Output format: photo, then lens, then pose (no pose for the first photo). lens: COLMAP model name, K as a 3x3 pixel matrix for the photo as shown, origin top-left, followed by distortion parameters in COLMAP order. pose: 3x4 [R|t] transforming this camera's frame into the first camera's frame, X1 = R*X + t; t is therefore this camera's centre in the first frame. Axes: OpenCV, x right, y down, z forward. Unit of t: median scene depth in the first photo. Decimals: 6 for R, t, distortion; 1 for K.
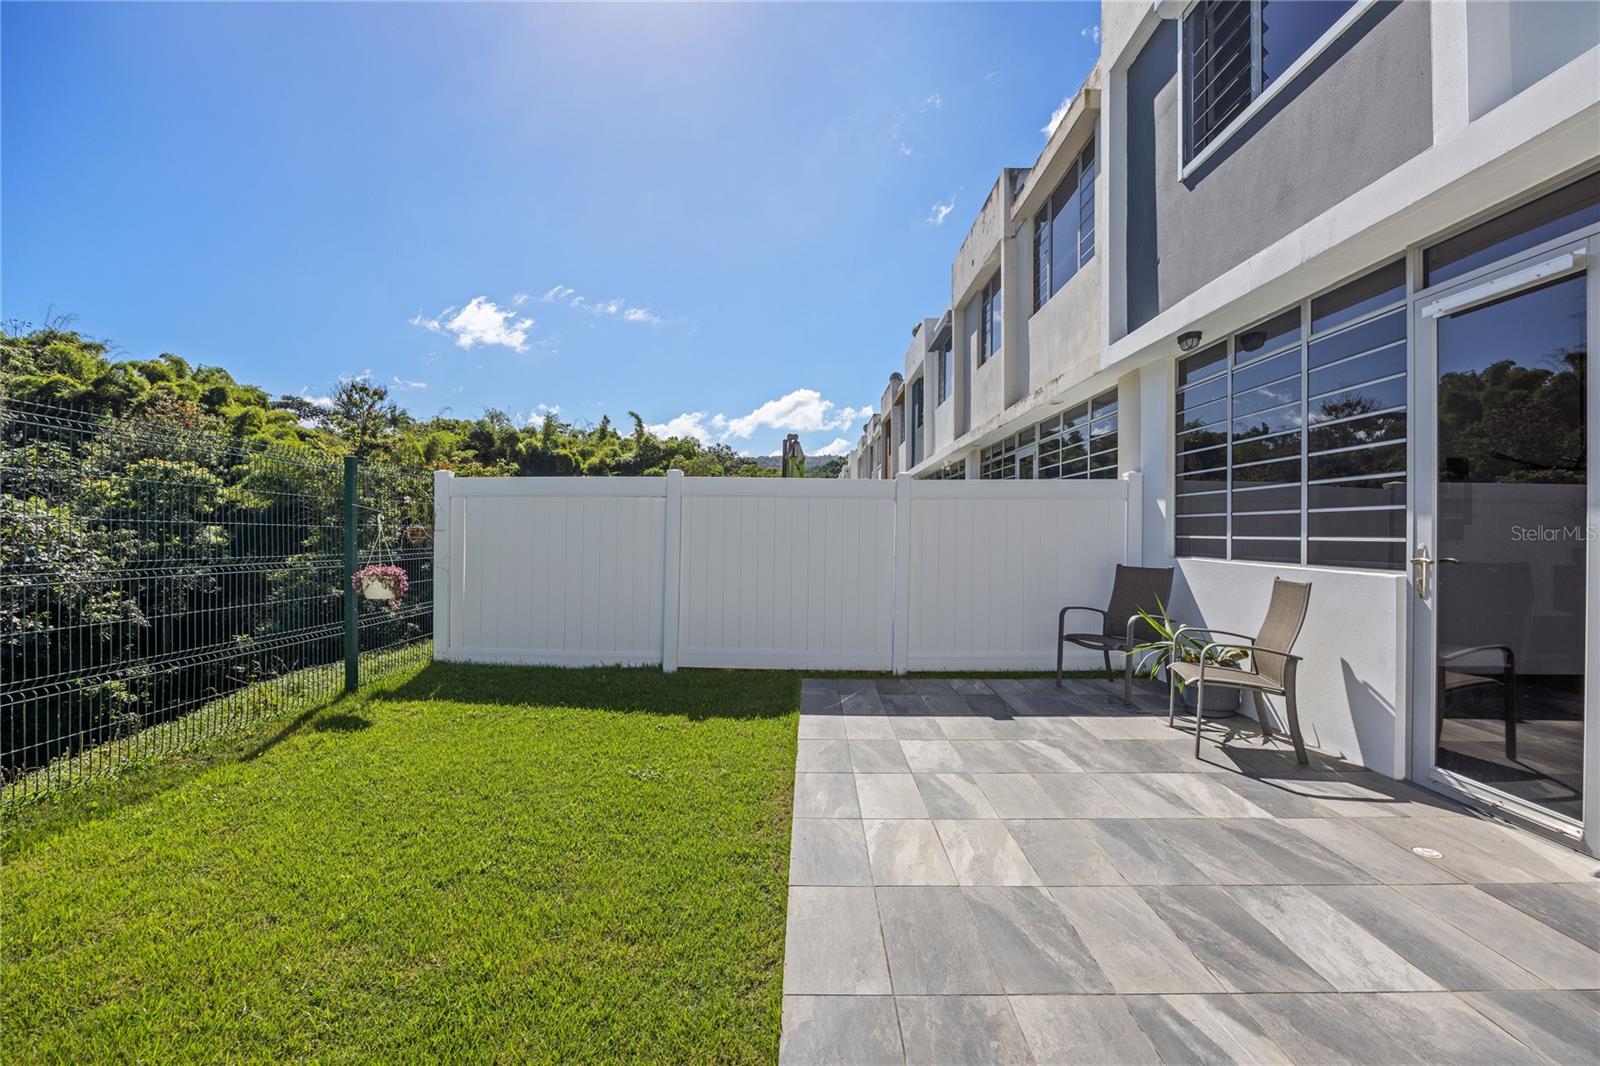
lens RADIAL K [[728.9, 0, 814.3], [0, 728.9, 524.1], [0, 0, 1]] dist [-0.015419, -0.000095]
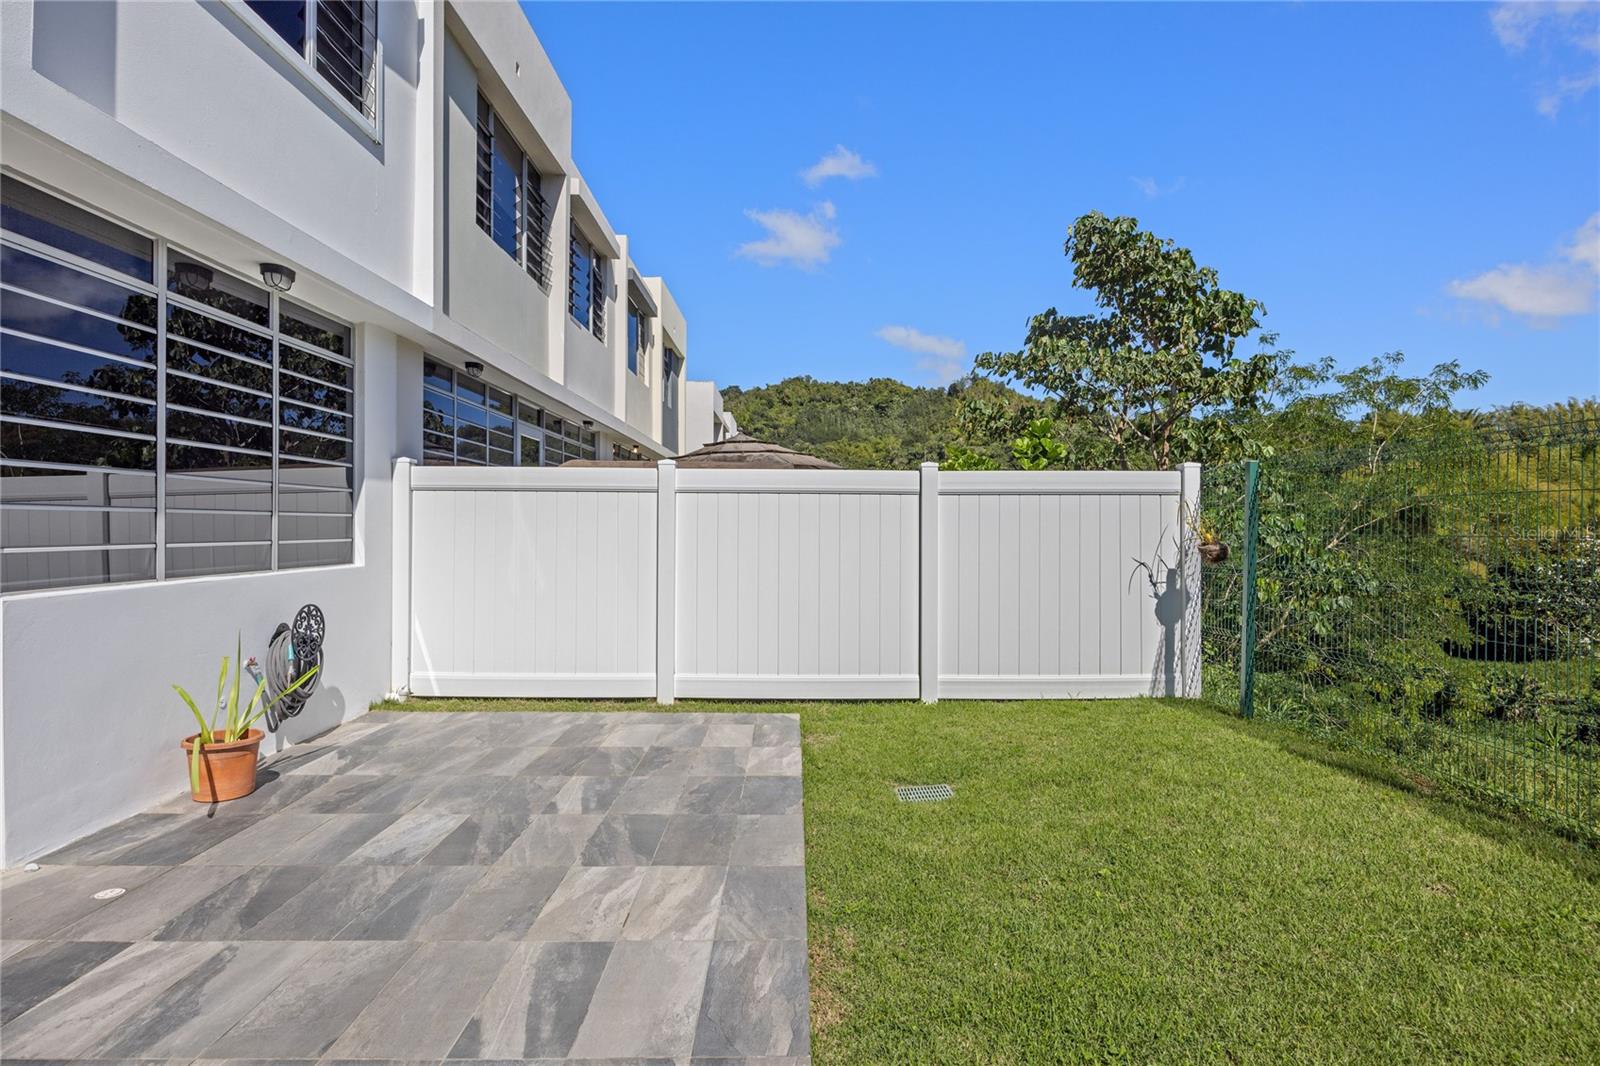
lens RADIAL K [[854.5, 0, 800.0], [0, 854.5, 533.0], [0, 0, 1]] dist [-0.003238, -0.000721]
pose [[-0.999973, -0.007325, 0.001064, -0.010695], [-0.007328, 0.999968, -0.003069, -0.001916], [-0.001041, -0.003077, -0.999995, 0.970981]]
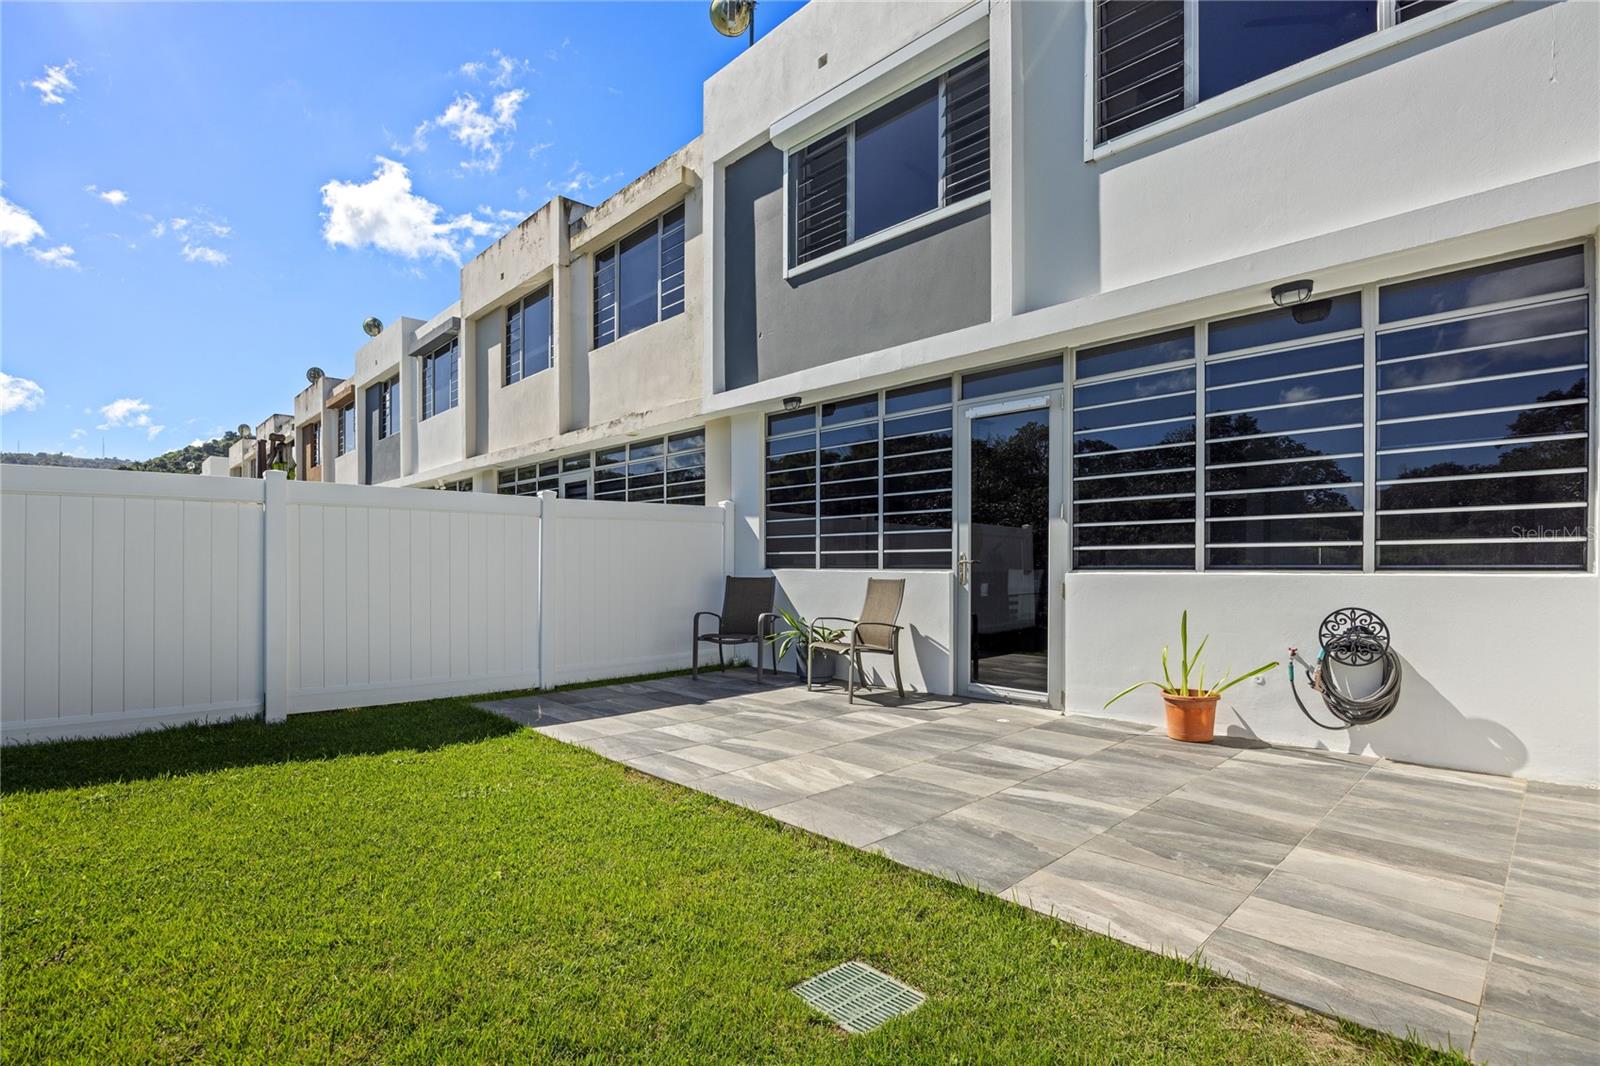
lens RADIAL K [[753.9, 0, 812.4], [0, 753.9, 563.7], [0, 0, 1]] dist [-0.014737, 0.000092]
pose [[0.712569, -0.008273, 0.701553, -0.374254], [0.000160, 0.999932, 0.011629, 0.020158], [-0.701602, -0.008175, 0.712523, -0.001094]]
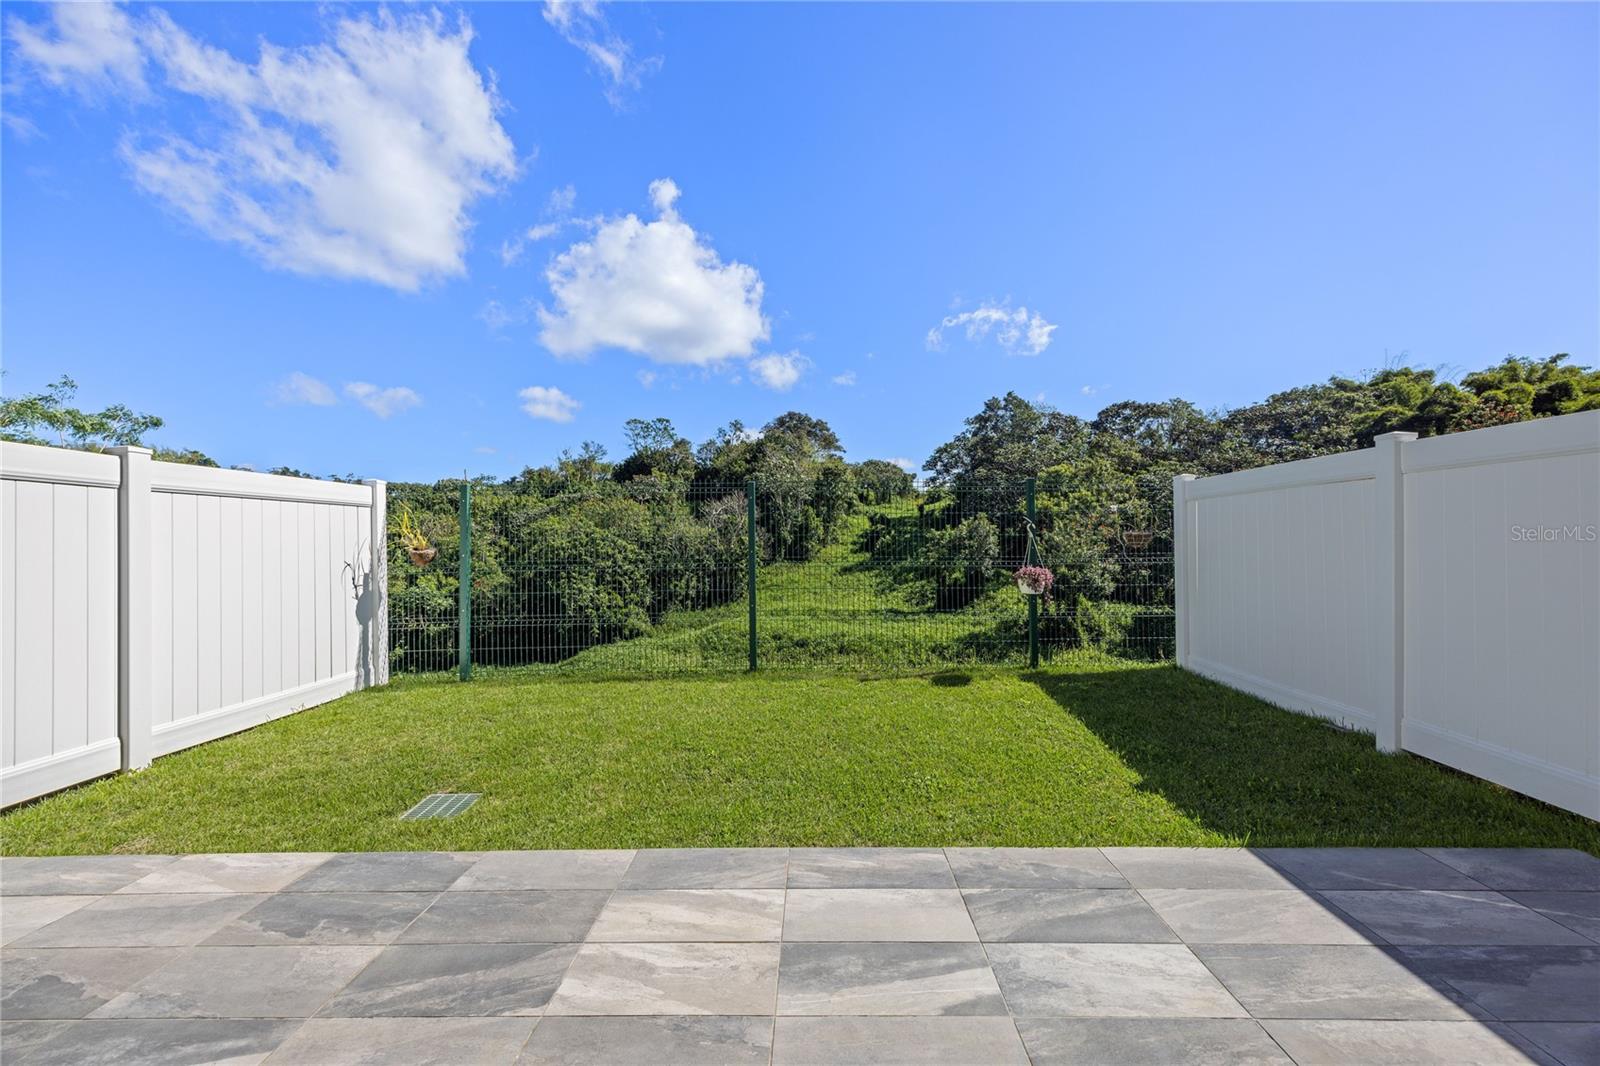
lens RADIAL K [[648.7, 0, 808.1], [0, 648.7, 540.3], [0, 0, 1]] dist [0.007822, -0.000370]
pose [[-0.027904, -0.009351, -0.999567, 0.412175], [0.022102, 0.999706, -0.009969, 0.013173], [0.999366, -0.022371, -0.027689, 0.548750]]
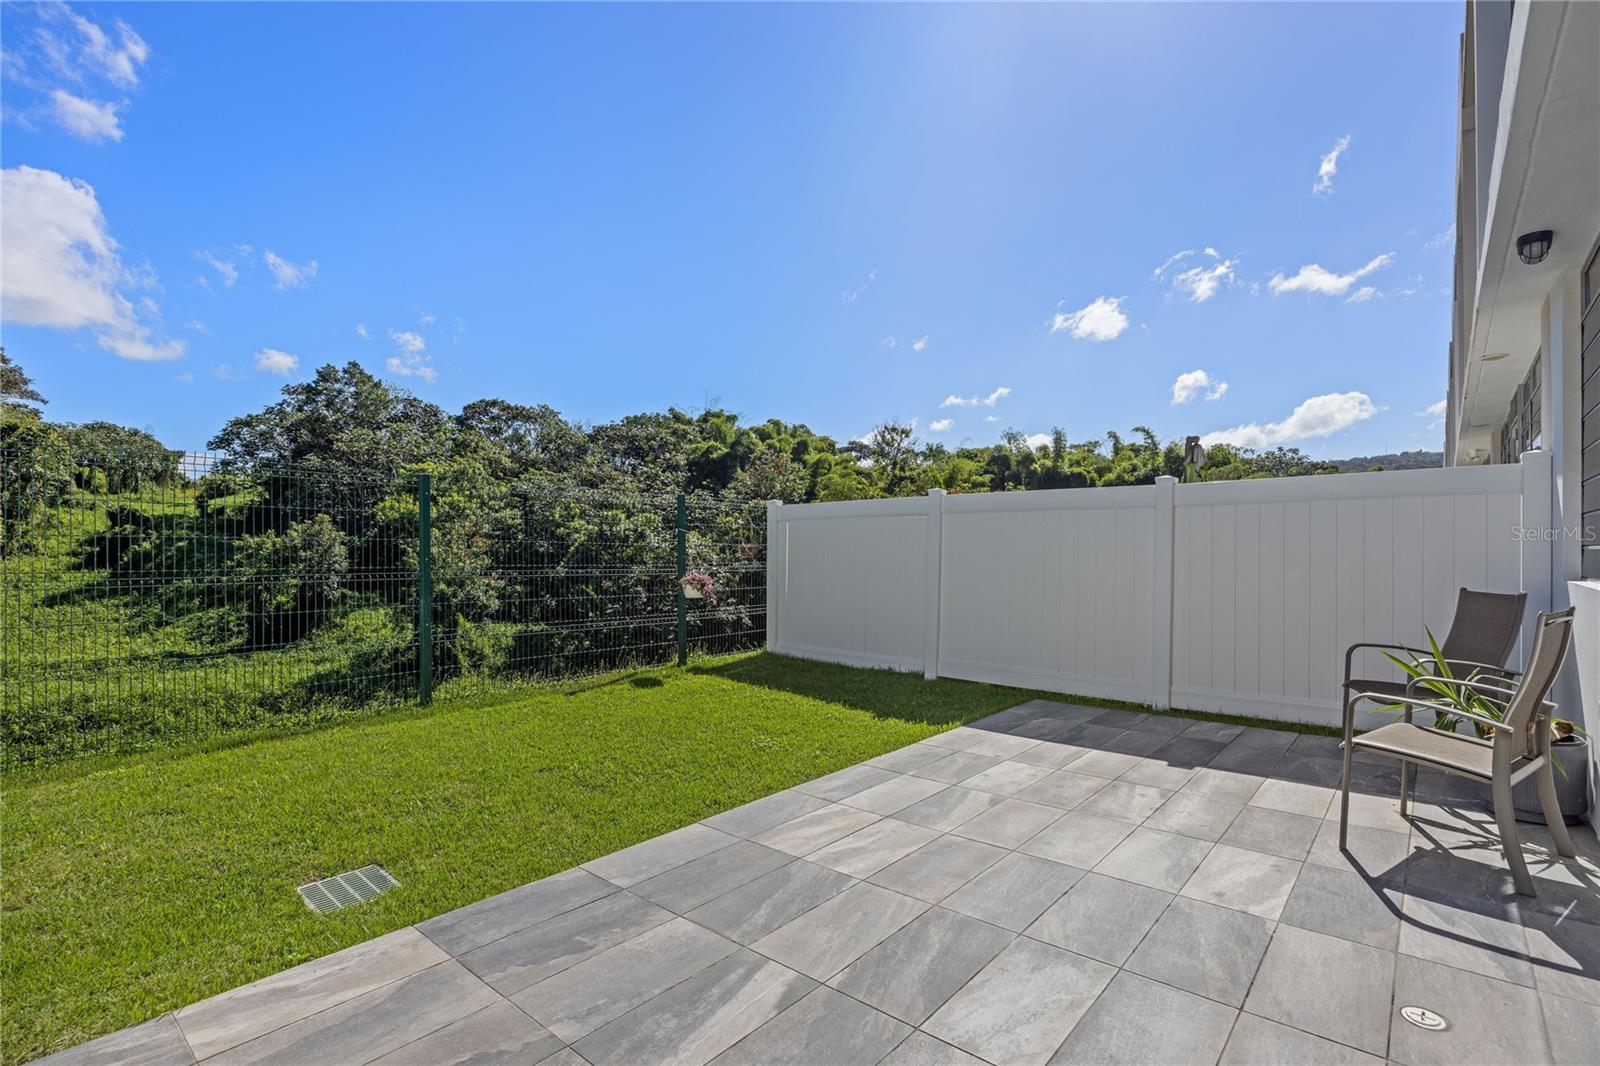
lens RADIAL K [[753.9, 0, 812.4], [0, 753.9, 563.7], [0, 0, 1]] dist [-0.014737, 0.000092]
pose [[0.760713, 0.004125, -0.649075, 0.404543], [0.010930, 0.999757, 0.019163, 0.011770], [0.648996, -0.021671, 0.760483, 0.062997]]
